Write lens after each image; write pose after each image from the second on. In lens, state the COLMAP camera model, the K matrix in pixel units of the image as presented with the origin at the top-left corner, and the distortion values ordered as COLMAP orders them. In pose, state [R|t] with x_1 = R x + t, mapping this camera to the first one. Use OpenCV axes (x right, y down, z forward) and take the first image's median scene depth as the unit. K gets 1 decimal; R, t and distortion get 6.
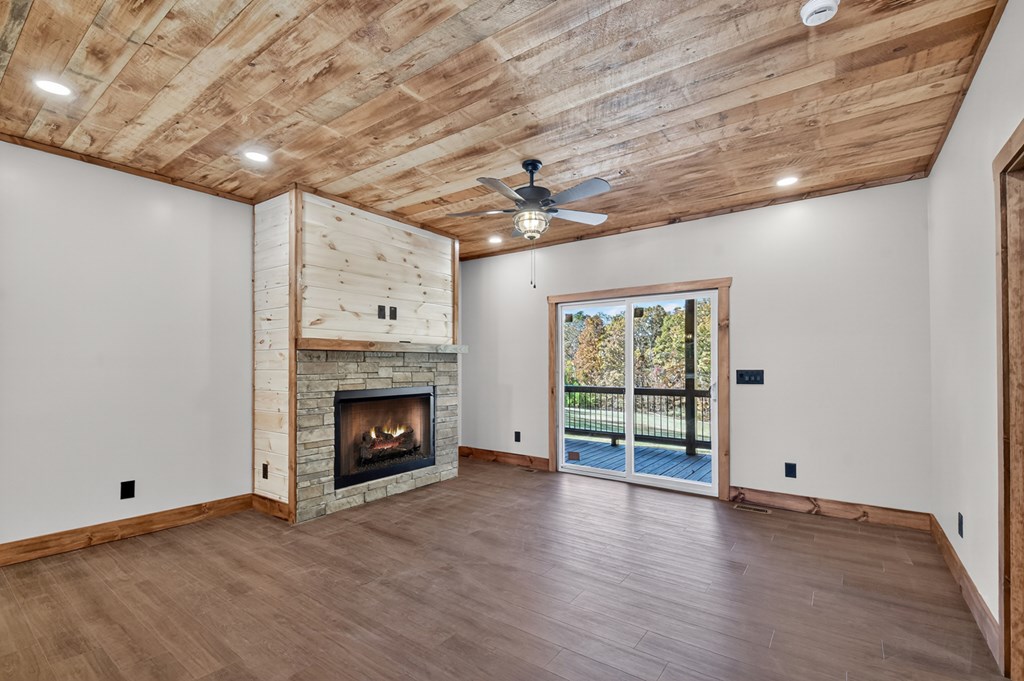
lens RADIAL K [[452.4, 0, 513.3], [0, 452.4, 353.8], [0, 0, 1]] dist [0.000008, -0.027240]
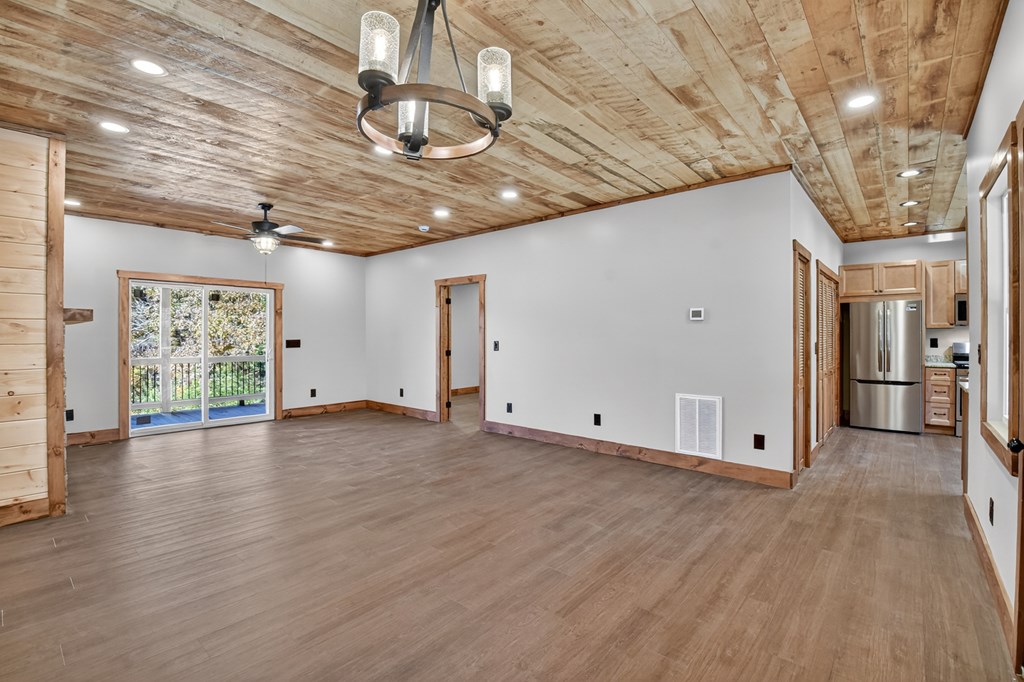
lens RADIAL K [[449.3, 0, 512.0], [0, 449.3, 341.0], [0, 0, 1]] dist [-0.027522, -0.000463]
pose [[0.084967, -0.013478, 0.996293, -1.101107], [-0.020650, 0.999670, 0.015285, -0.001594], [-0.996170, -0.021872, 0.084660, 0.030730]]
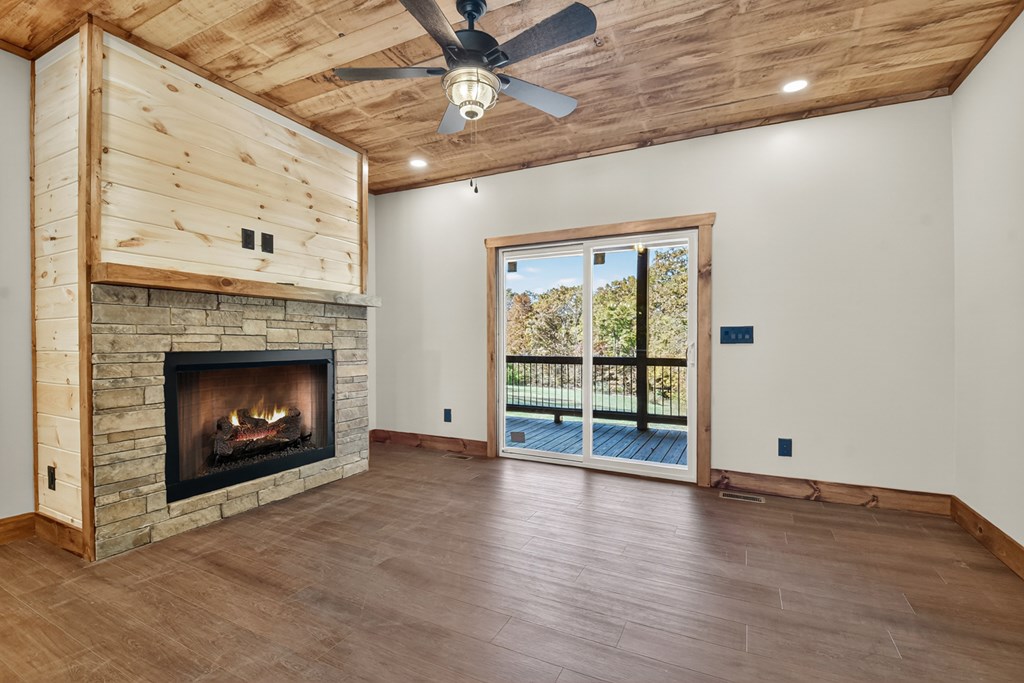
lens RADIAL K [[449.3, 0, 512.0], [0, 449.3, 341.5], [0, 0, 1]] dist [-0.027522, -0.000463]
pose [[0.987647, -0.000414, 0.156695, -0.002388], [-0.002901, 0.999777, 0.020928, 0.047529], [-0.156669, -0.021125, 0.987425, 0.271984]]
